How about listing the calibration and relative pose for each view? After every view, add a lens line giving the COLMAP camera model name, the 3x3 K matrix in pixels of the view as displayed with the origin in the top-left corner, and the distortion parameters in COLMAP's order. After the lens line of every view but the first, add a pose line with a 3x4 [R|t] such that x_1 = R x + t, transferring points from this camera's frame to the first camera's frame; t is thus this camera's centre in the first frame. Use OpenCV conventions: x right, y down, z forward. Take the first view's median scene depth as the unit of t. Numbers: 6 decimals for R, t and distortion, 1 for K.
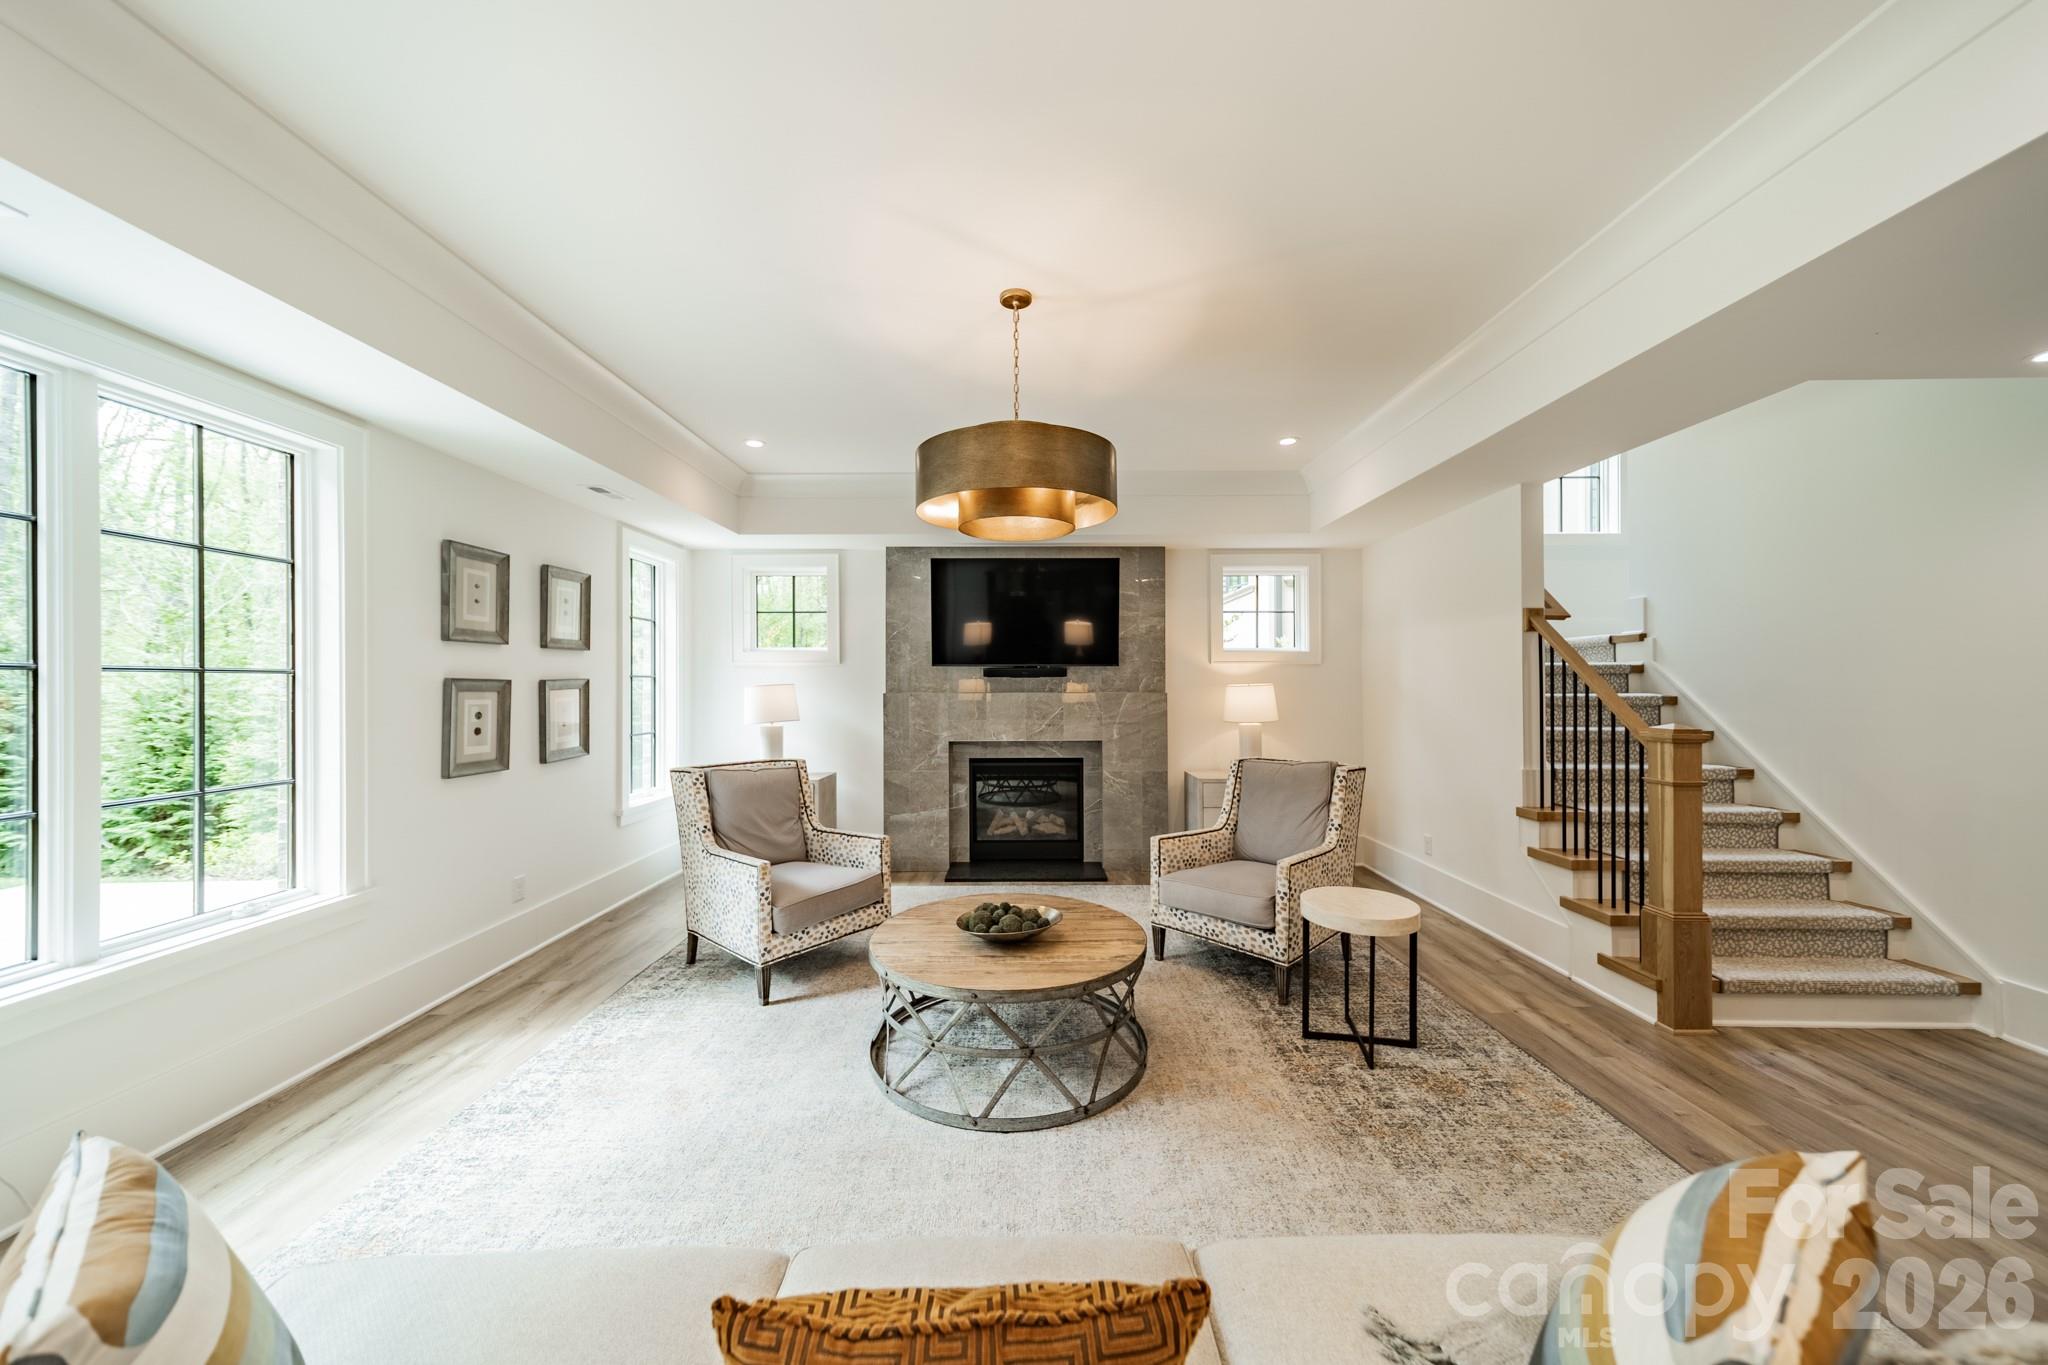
lens RADIAL K [[719.4, 0, 1028.2], [0, 719.4, 682.5], [0, 0, 1]] dist [0.009700, 0.000301]
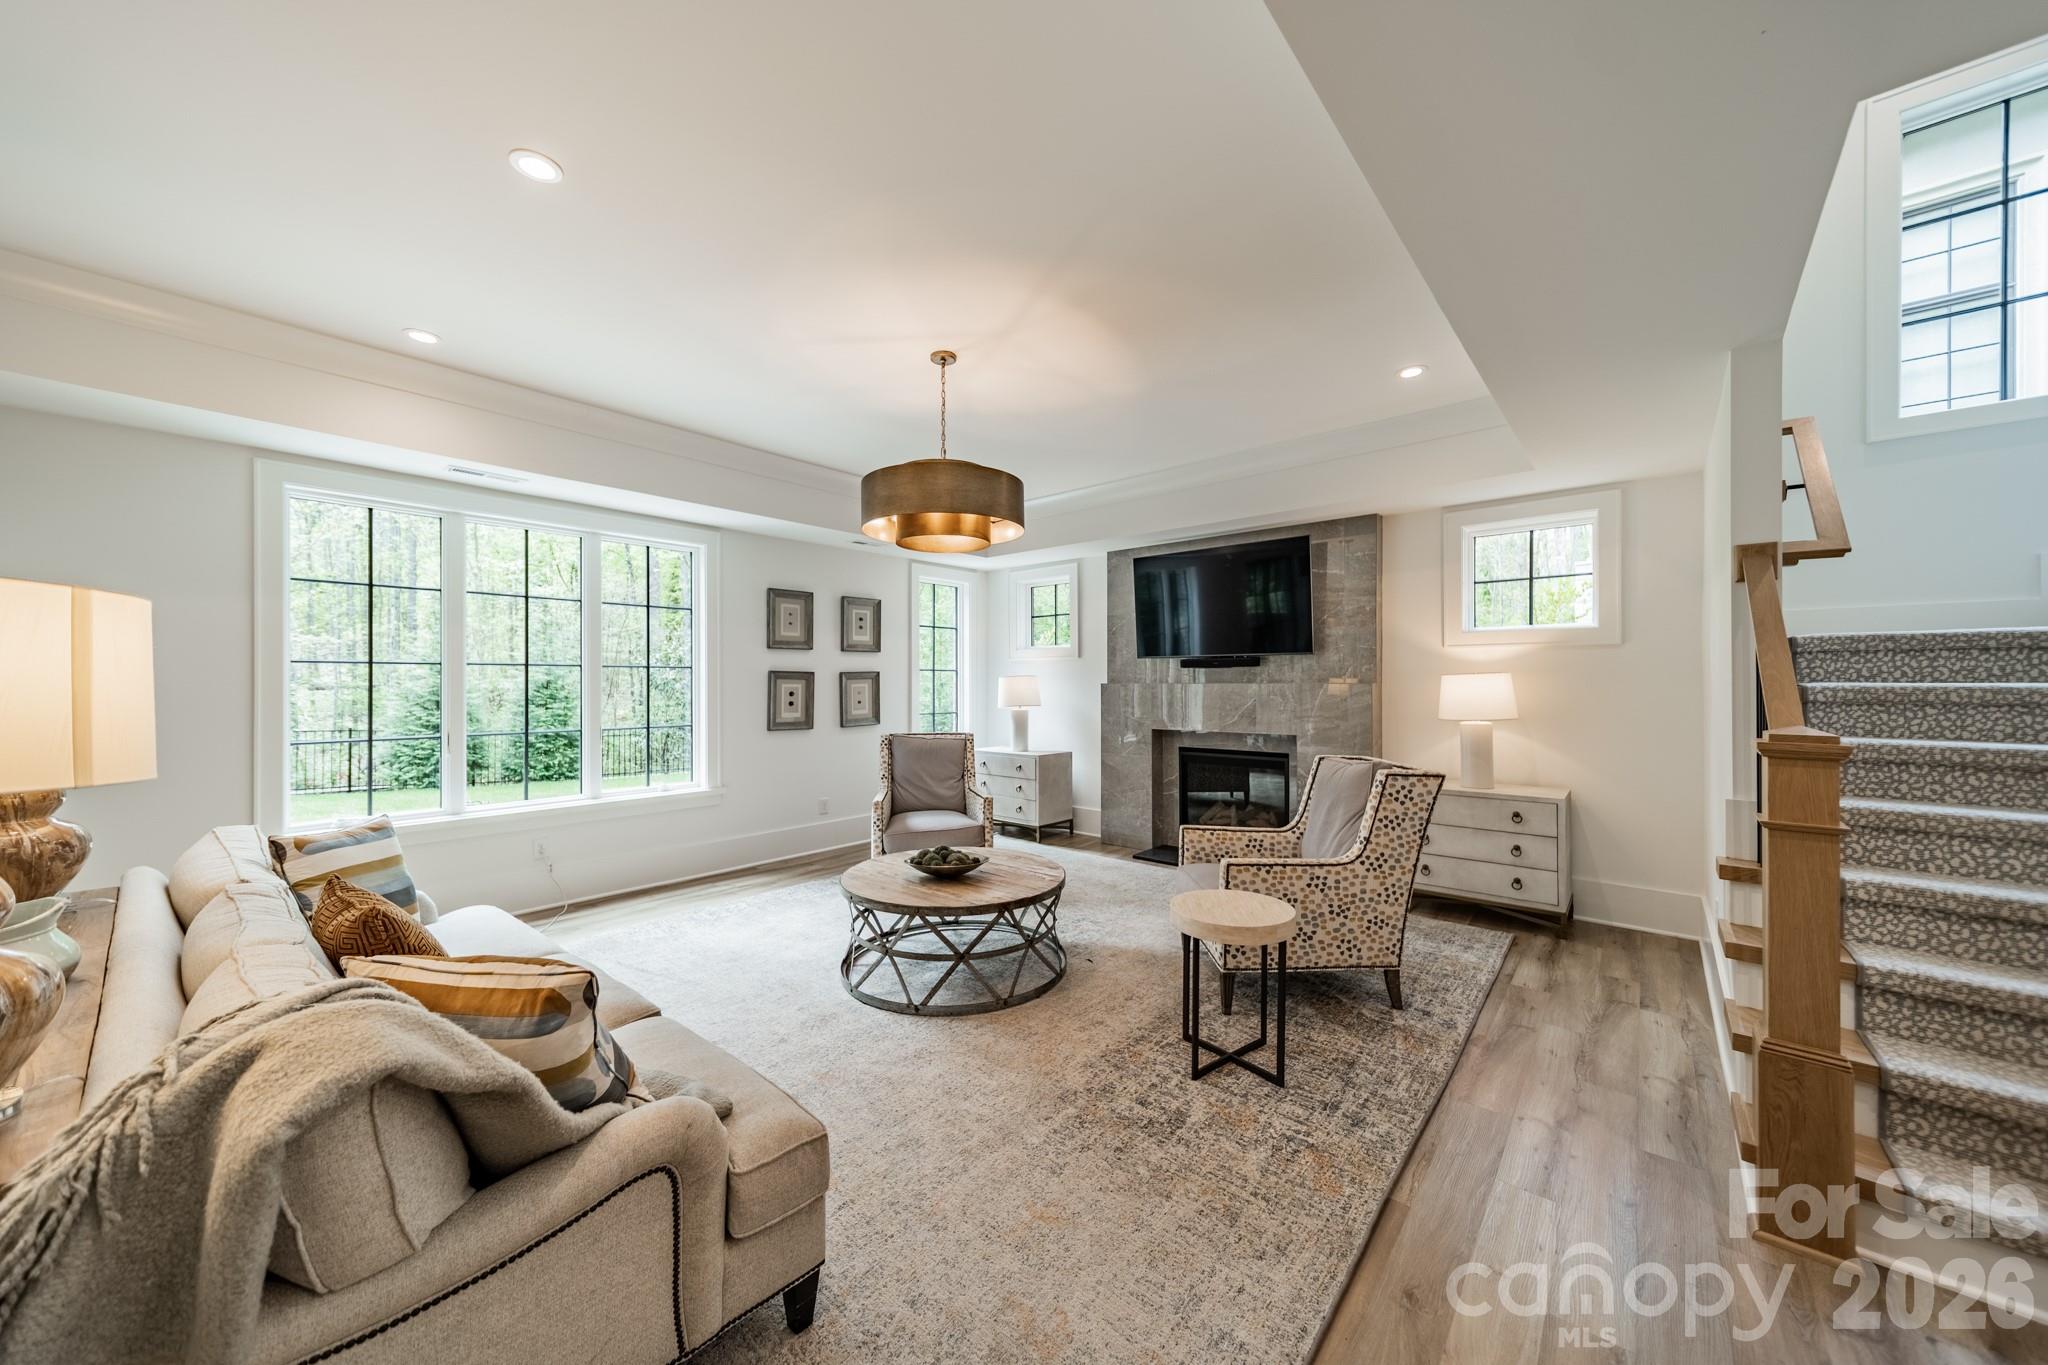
lens RADIAL K [[719.4, 0, 1026.8], [0, 719.4, 683.9], [0, 0, 1]] dist [0.009700, 0.000301]
pose [[0.757103, 0.001770, -0.653293, 0.564391], [0.001762, 0.999987, 0.004751, 0.013320], [0.653293, -0.004748, 0.757090, 0.098615]]
